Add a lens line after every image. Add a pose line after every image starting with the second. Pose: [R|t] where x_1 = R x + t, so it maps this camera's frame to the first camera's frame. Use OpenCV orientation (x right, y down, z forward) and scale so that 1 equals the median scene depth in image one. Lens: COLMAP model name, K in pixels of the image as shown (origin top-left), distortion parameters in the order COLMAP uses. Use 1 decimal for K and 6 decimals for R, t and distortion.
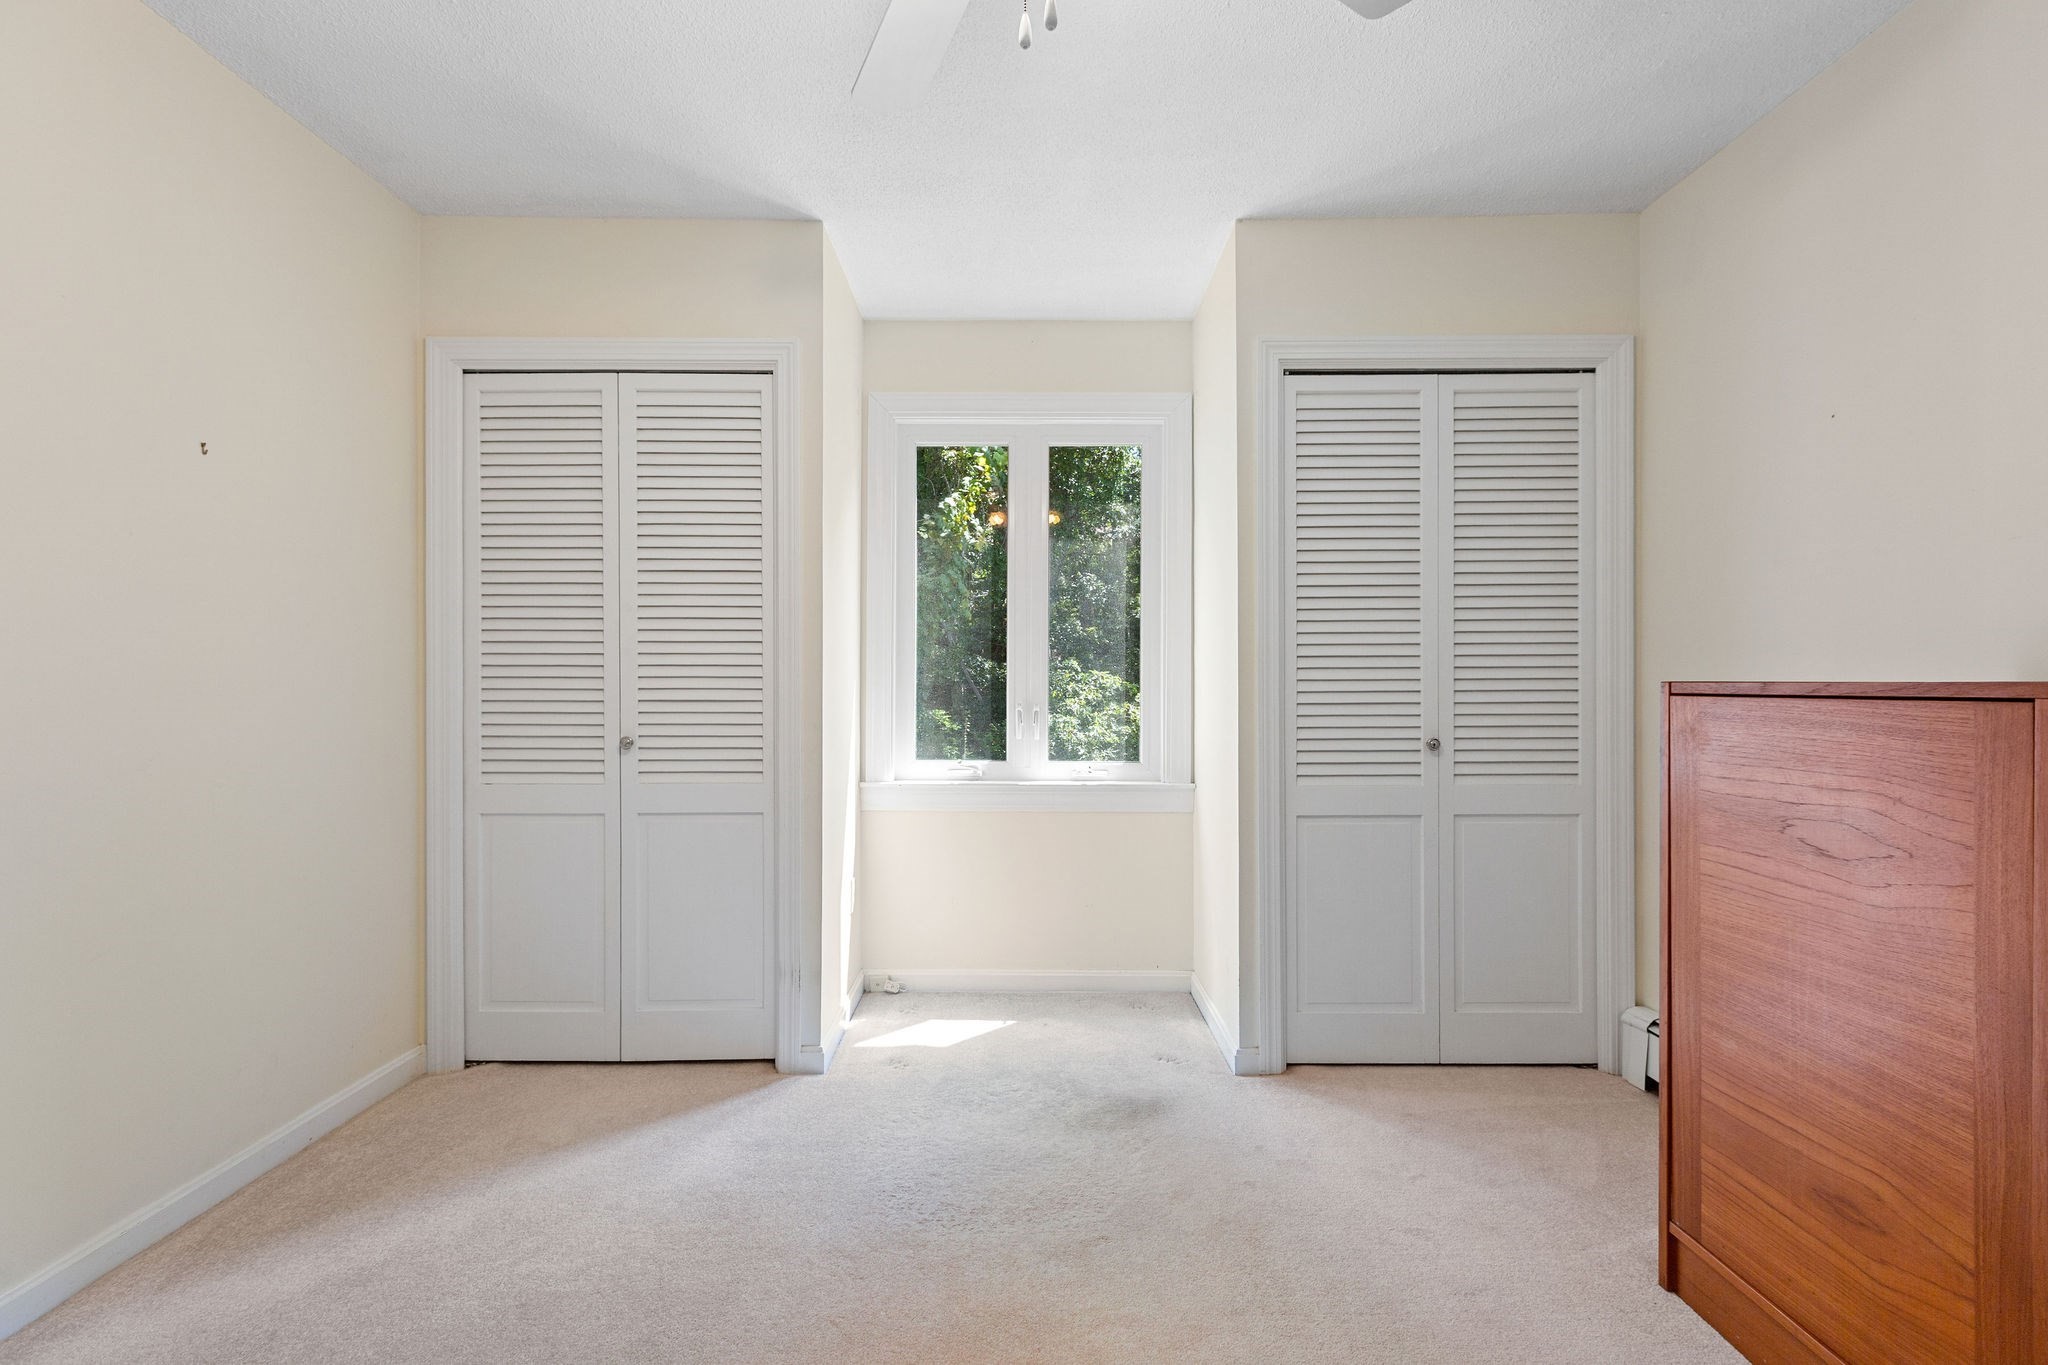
lens RADIAL K [[940.3, 0, 1024.0], [0, 940.3, 682.5], [0, 0, 1]] dist [-0.000409, 0.000148]
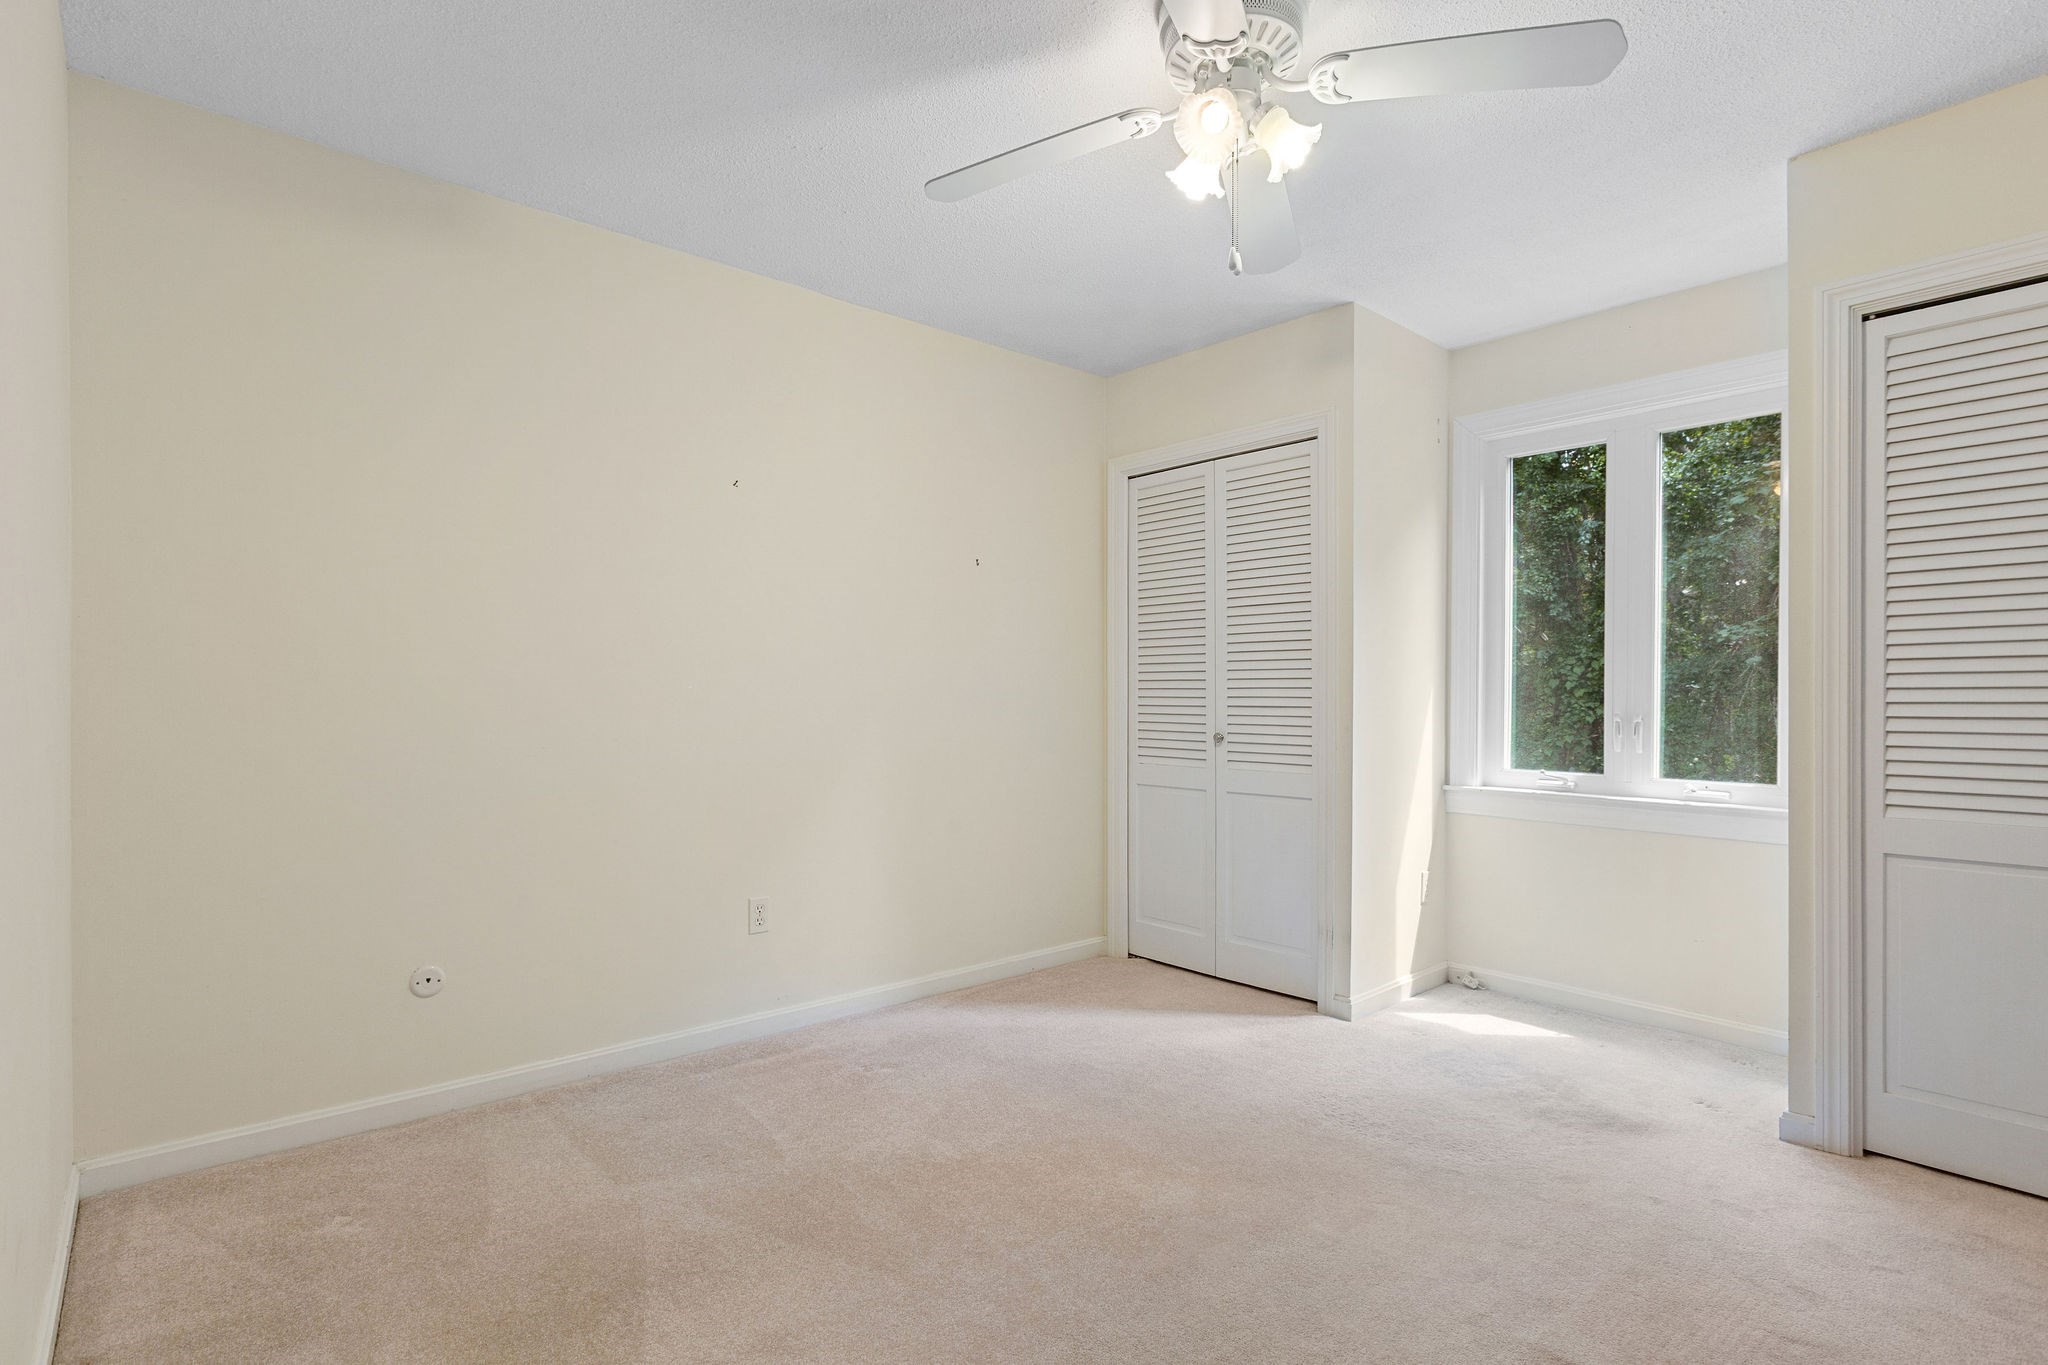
lens RADIAL K [[990.6, 0, 978.3], [0, 990.6, 690.8], [0, 0, 1]] dist [0.002307, -0.000325]
pose [[0.641218, -0.002089, -0.767356, 0.432321], [0.001886, 0.999998, -0.001147, -0.001107], [0.767356, -0.000711, 0.641221, -0.158233]]
